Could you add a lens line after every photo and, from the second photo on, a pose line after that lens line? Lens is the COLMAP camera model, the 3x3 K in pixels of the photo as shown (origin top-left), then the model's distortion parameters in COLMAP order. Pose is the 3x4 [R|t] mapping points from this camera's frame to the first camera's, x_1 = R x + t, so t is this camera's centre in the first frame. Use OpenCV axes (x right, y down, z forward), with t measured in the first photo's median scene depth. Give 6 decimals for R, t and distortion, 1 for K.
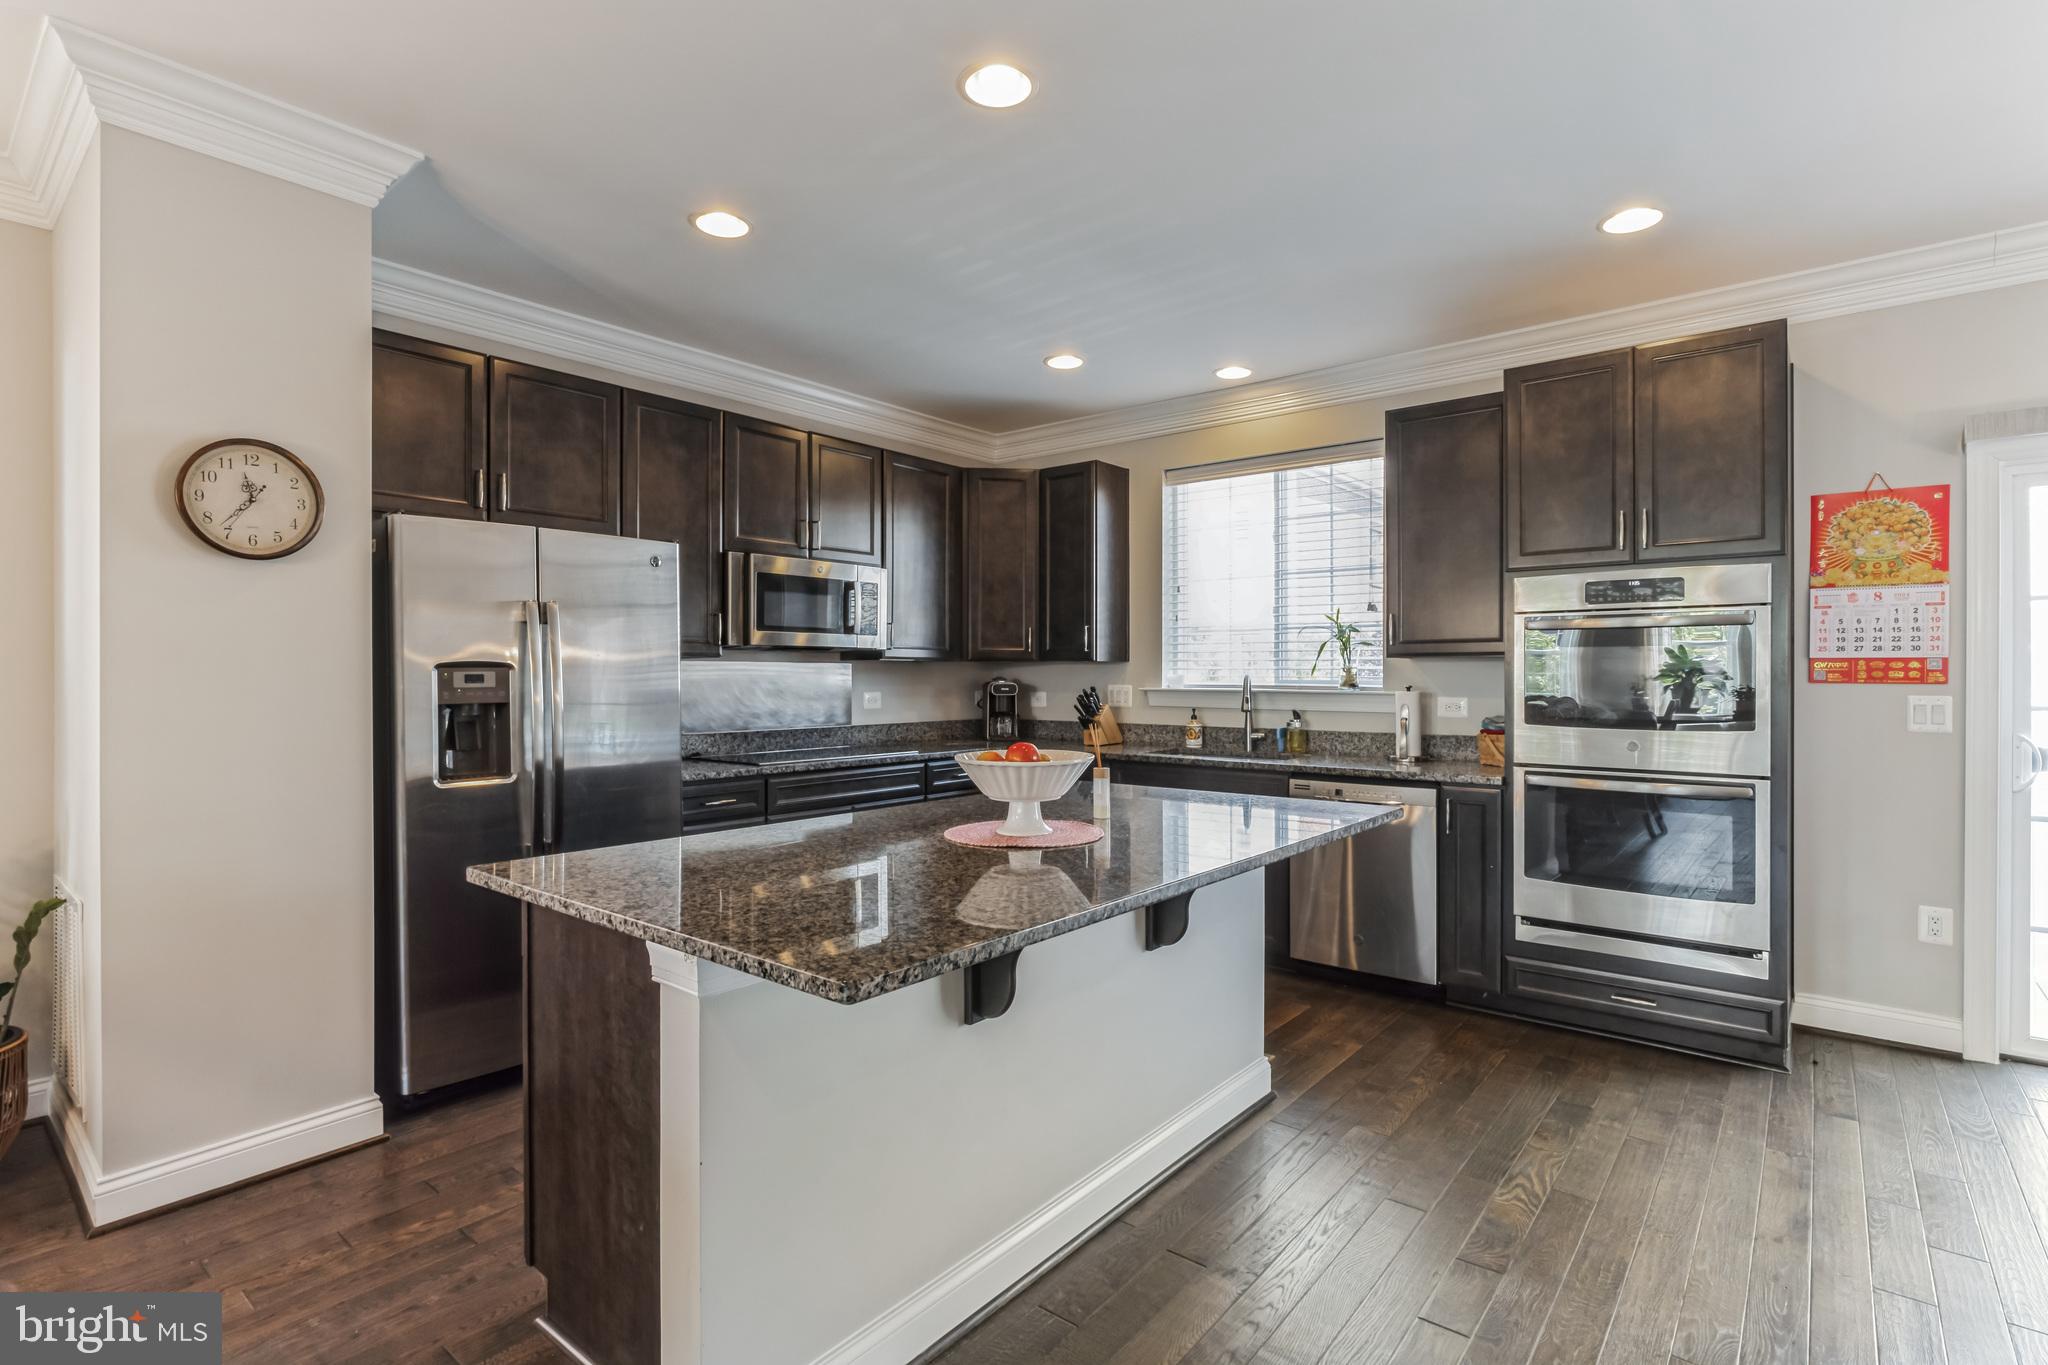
lens RADIAL K [[989.2, 0, 1027.1], [0, 989.2, 673.5], [0, 0, 1]] dist [-0.002554, 0.001922]
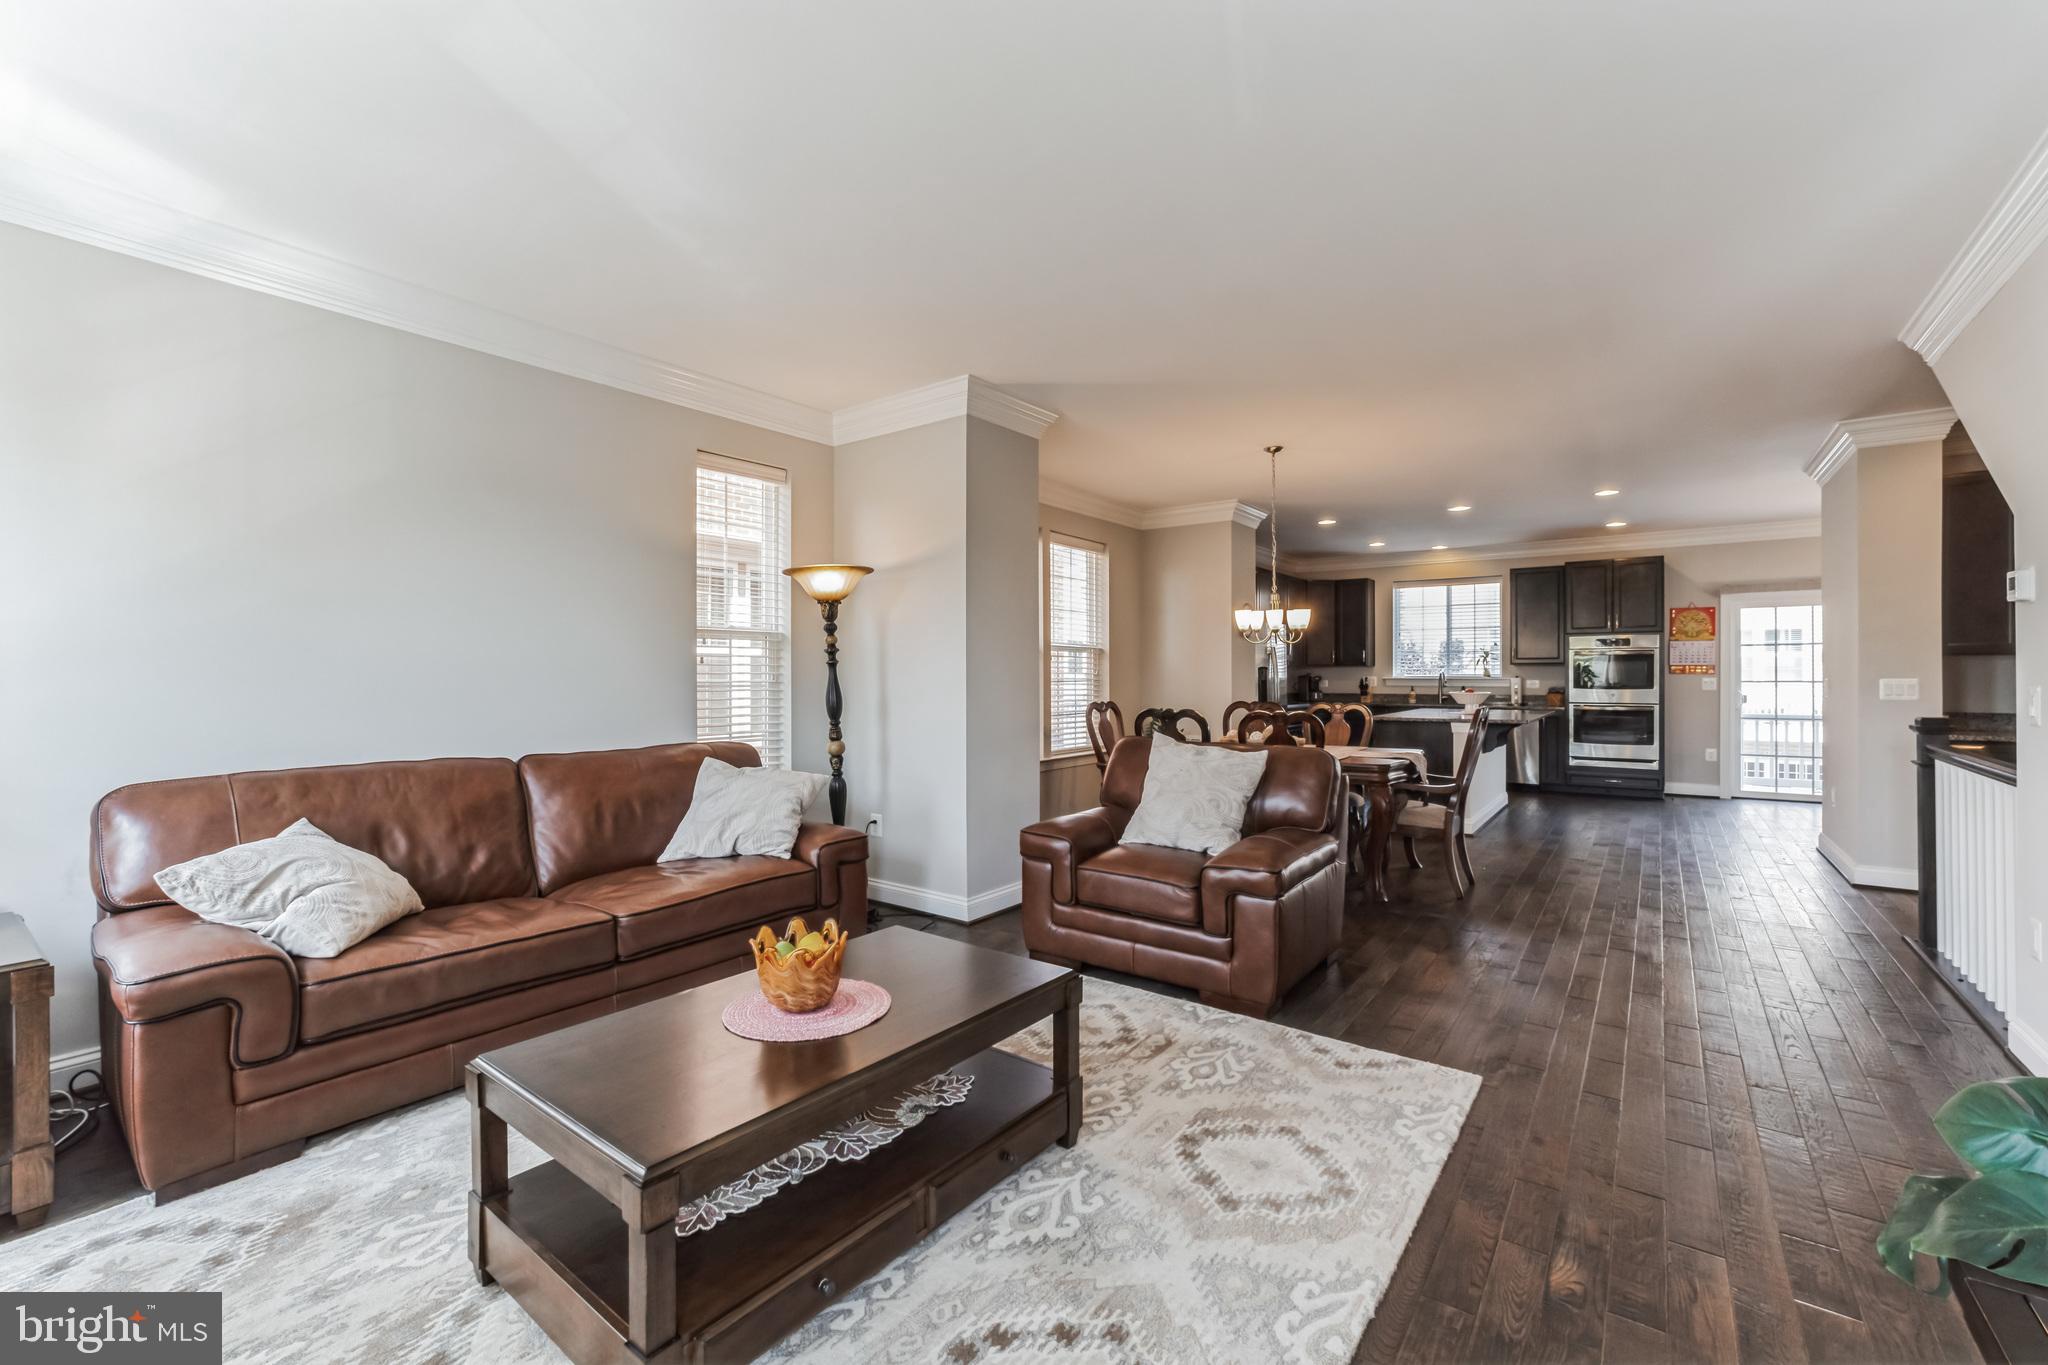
lens RADIAL K [[879.2, 0, 1033.3], [0, 879.2, 673.8], [0, 0, 1]] dist [0.002504, 0.000145]
pose [[0.998042, -0.000728, 0.062543, -1.207289], [0.000800, 0.999999, -0.001130, 0.011298], [-0.062542, 0.001178, 0.998042, -1.429094]]
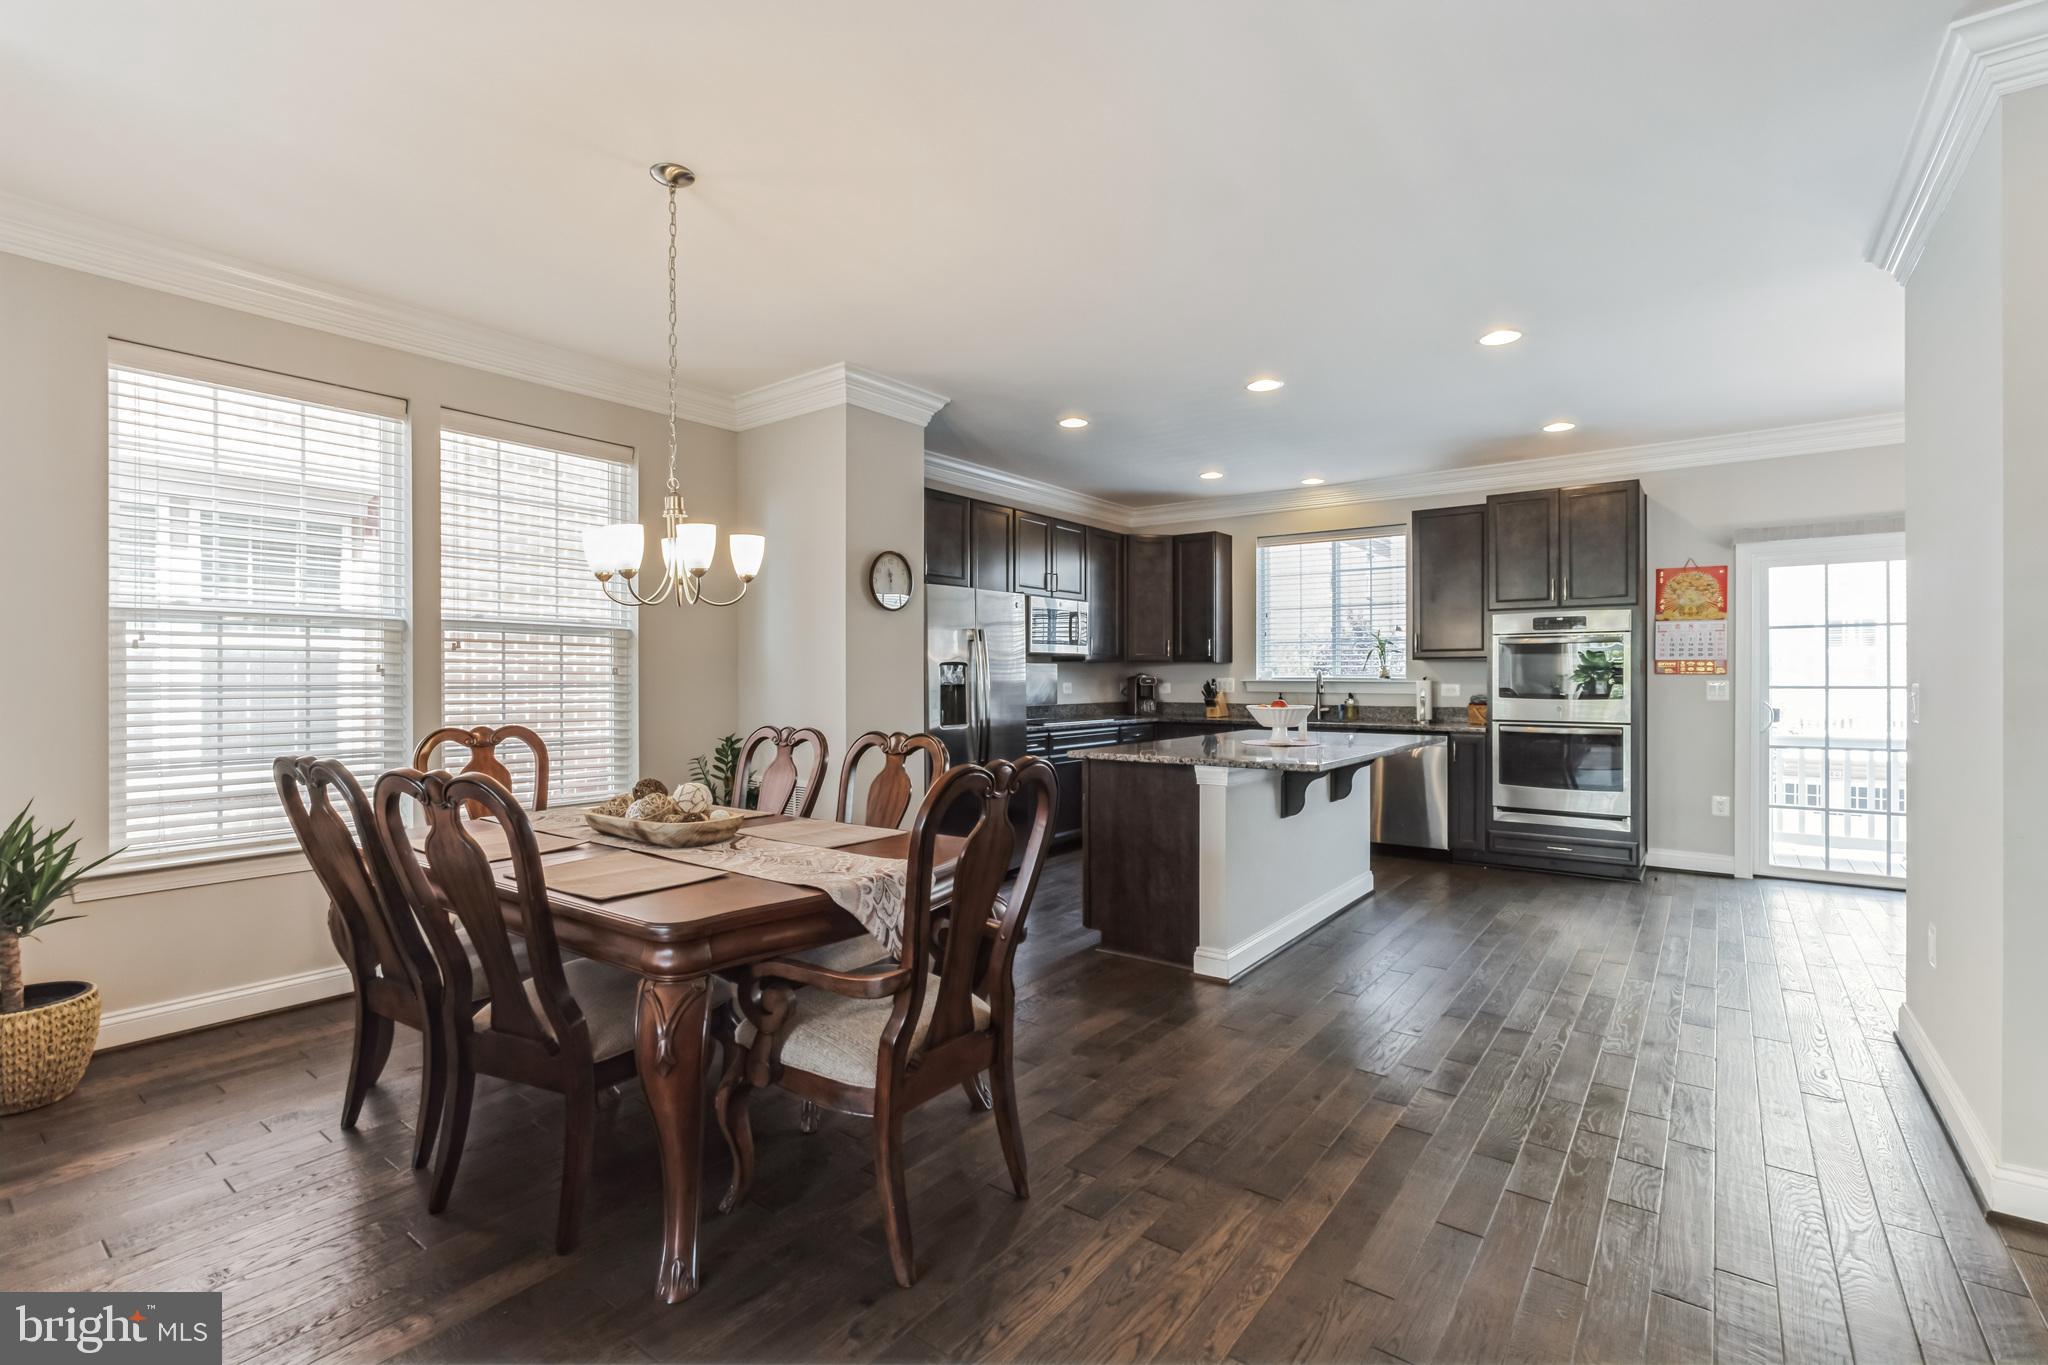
lens RADIAL K [[940.8, 0, 1033.8], [0, 940.8, 673.9], [0, 0, 1]] dist [0.005652, 0.001026]
pose [[0.998815, -0.000617, 0.048665, -0.411061], [0.000725, 0.999997, -0.002203, 0.012214], [-0.048663, 0.002236, 0.998813, -0.644615]]
